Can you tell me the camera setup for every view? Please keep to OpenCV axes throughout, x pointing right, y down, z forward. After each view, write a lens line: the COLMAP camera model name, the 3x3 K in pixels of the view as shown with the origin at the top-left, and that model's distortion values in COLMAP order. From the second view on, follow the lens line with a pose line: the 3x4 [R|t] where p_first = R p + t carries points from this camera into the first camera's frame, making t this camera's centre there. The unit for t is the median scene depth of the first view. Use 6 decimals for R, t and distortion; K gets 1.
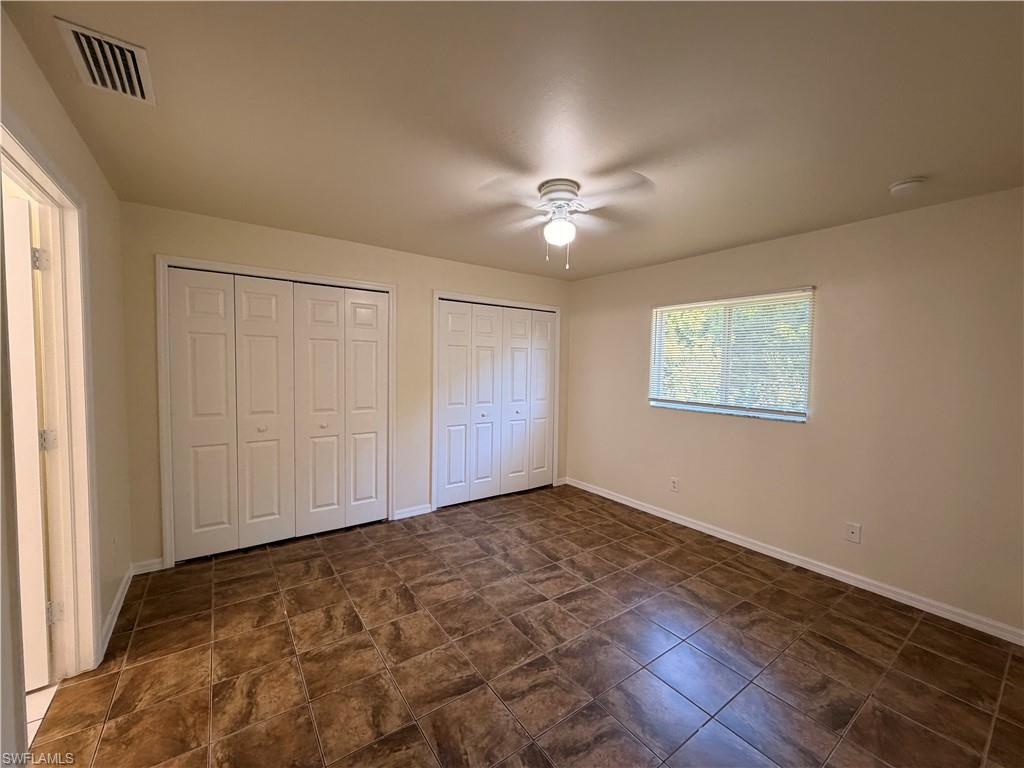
lens RADIAL K [[410.2, 0, 510.3], [0, 410.2, 383.5], [0, 0, 1]] dist [-0.000535, 0.000210]
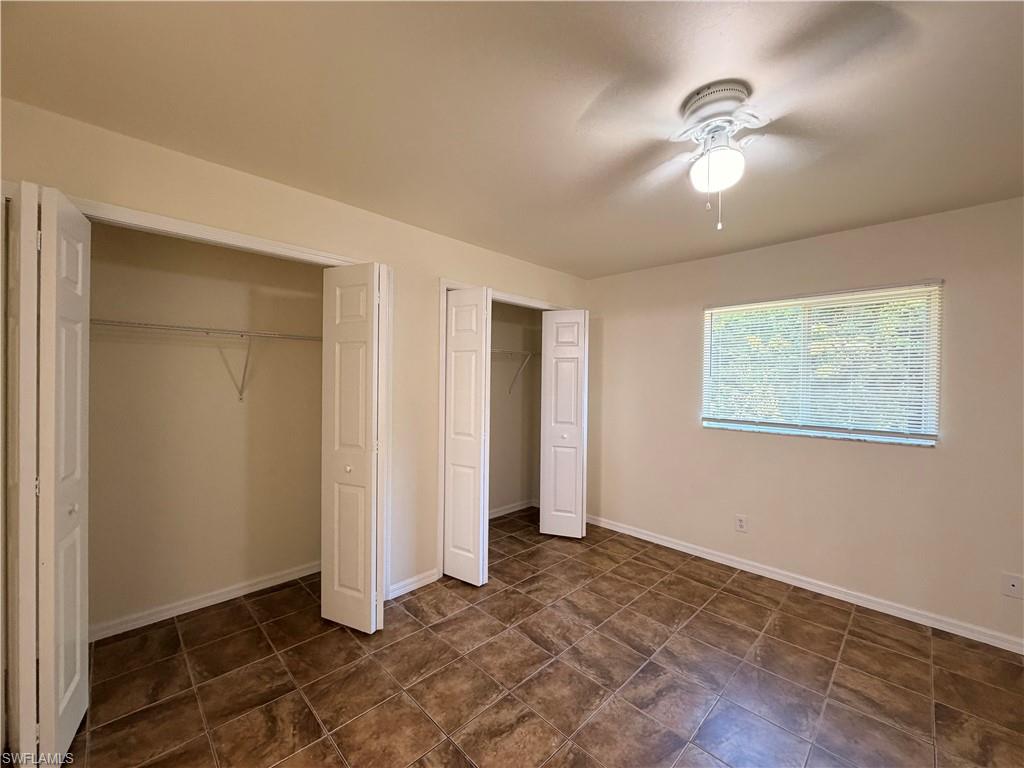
lens RADIAL K [[411.7, 0, 512.8], [0, 411.7, 388.0], [0, 0, 1]] dist [0.005403, 0.000019]
pose [[0.986614, -0.011983, 0.162631, -0.215020], [0.015632, 0.999654, -0.021176, -0.016076], [-0.162321, 0.023435, 0.986460, 0.302912]]
